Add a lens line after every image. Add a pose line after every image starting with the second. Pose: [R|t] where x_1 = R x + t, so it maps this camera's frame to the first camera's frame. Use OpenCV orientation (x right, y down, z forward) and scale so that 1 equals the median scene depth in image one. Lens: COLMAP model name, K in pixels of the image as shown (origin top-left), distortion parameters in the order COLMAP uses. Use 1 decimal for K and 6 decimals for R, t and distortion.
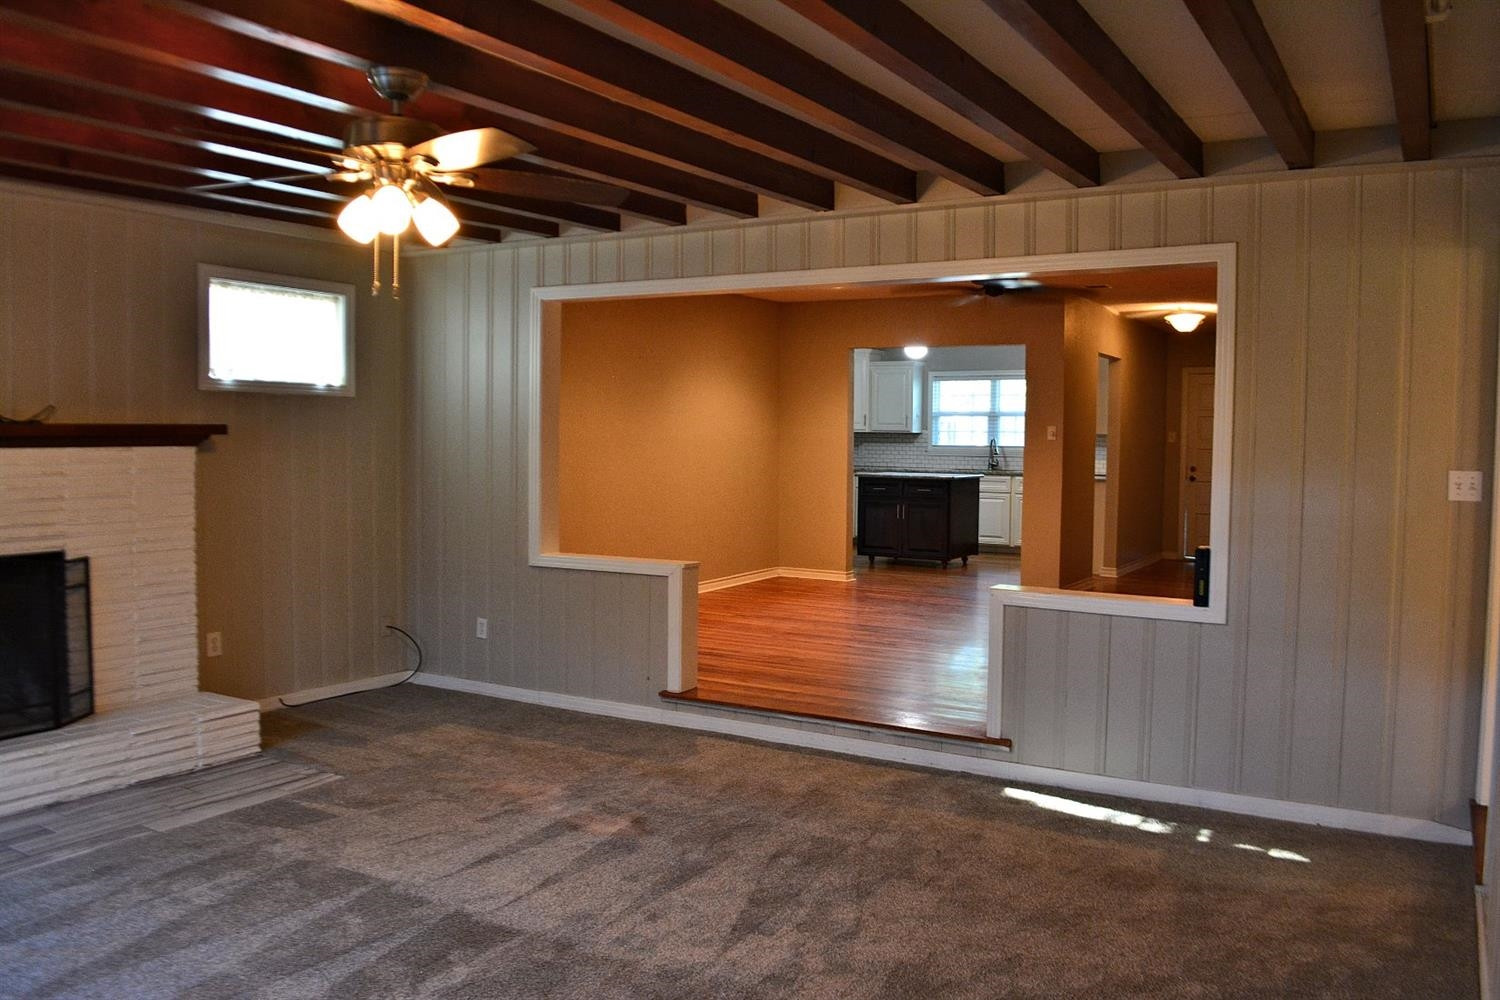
lens RADIAL K [[1203.5, 0, 784.3], [0, 1203.5, 493.8], [0, 0, 1]] dist [-0.084945, 0.012370]
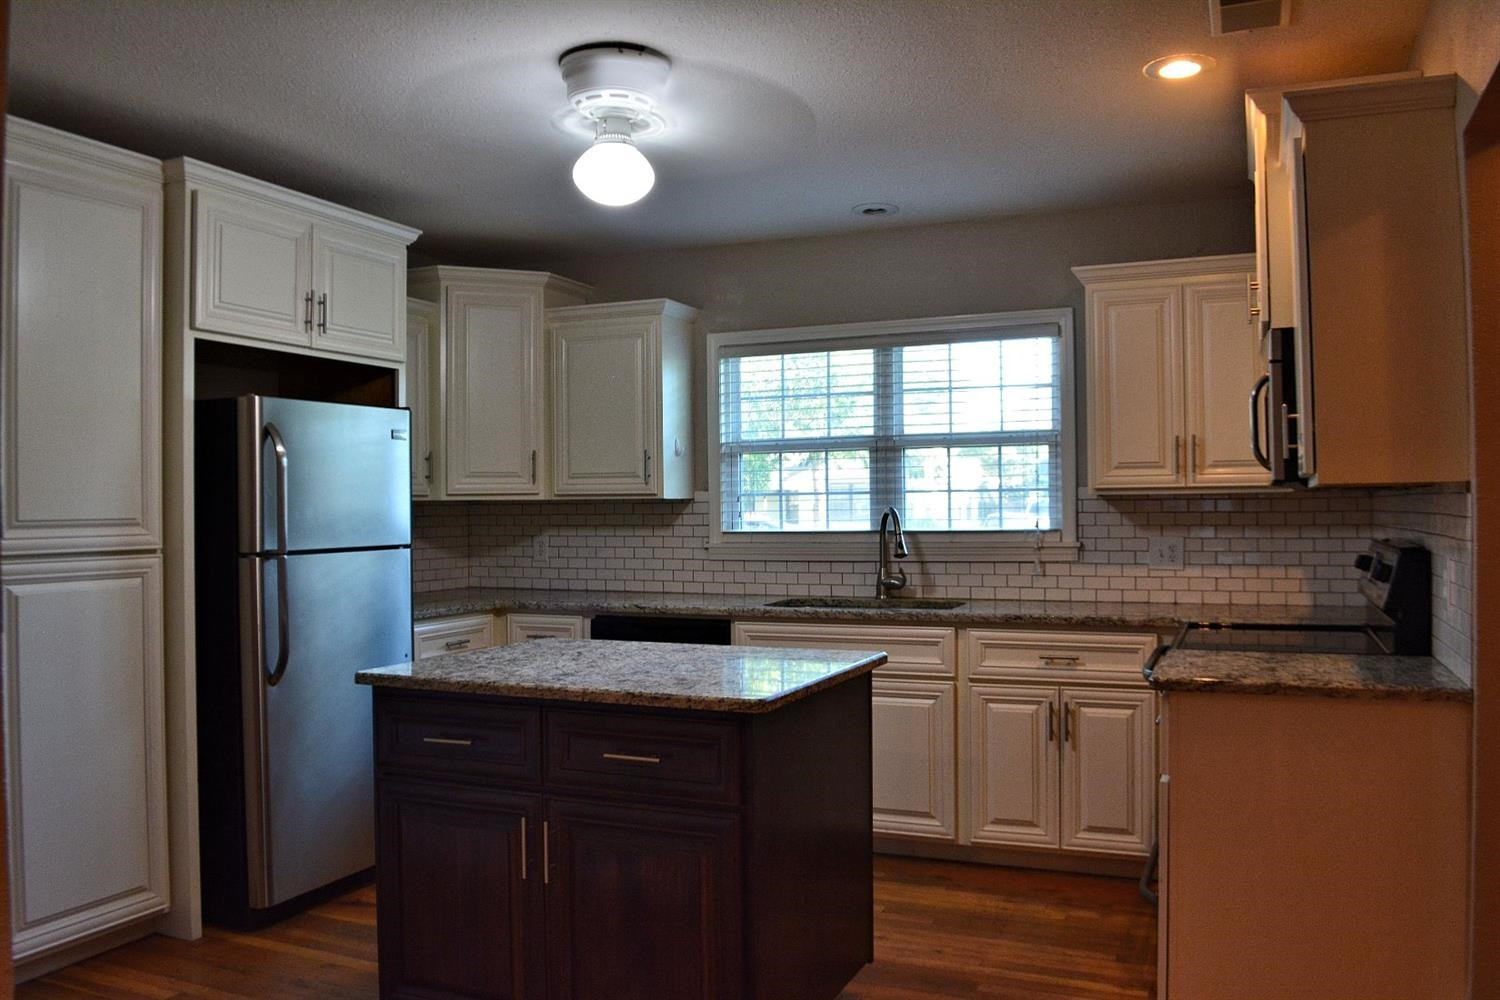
lens RADIAL K [[1203.5, 0, 752.9], [0, 1203.5, 500.9], [0, 0, 1]] dist [-0.084945, 0.012370]
pose [[0.994863, -0.016671, 0.099852, 0.097265], [0.022481, 0.998101, -0.057349, -0.028896], [-0.098706, 0.059300, 0.993348, 0.639539]]
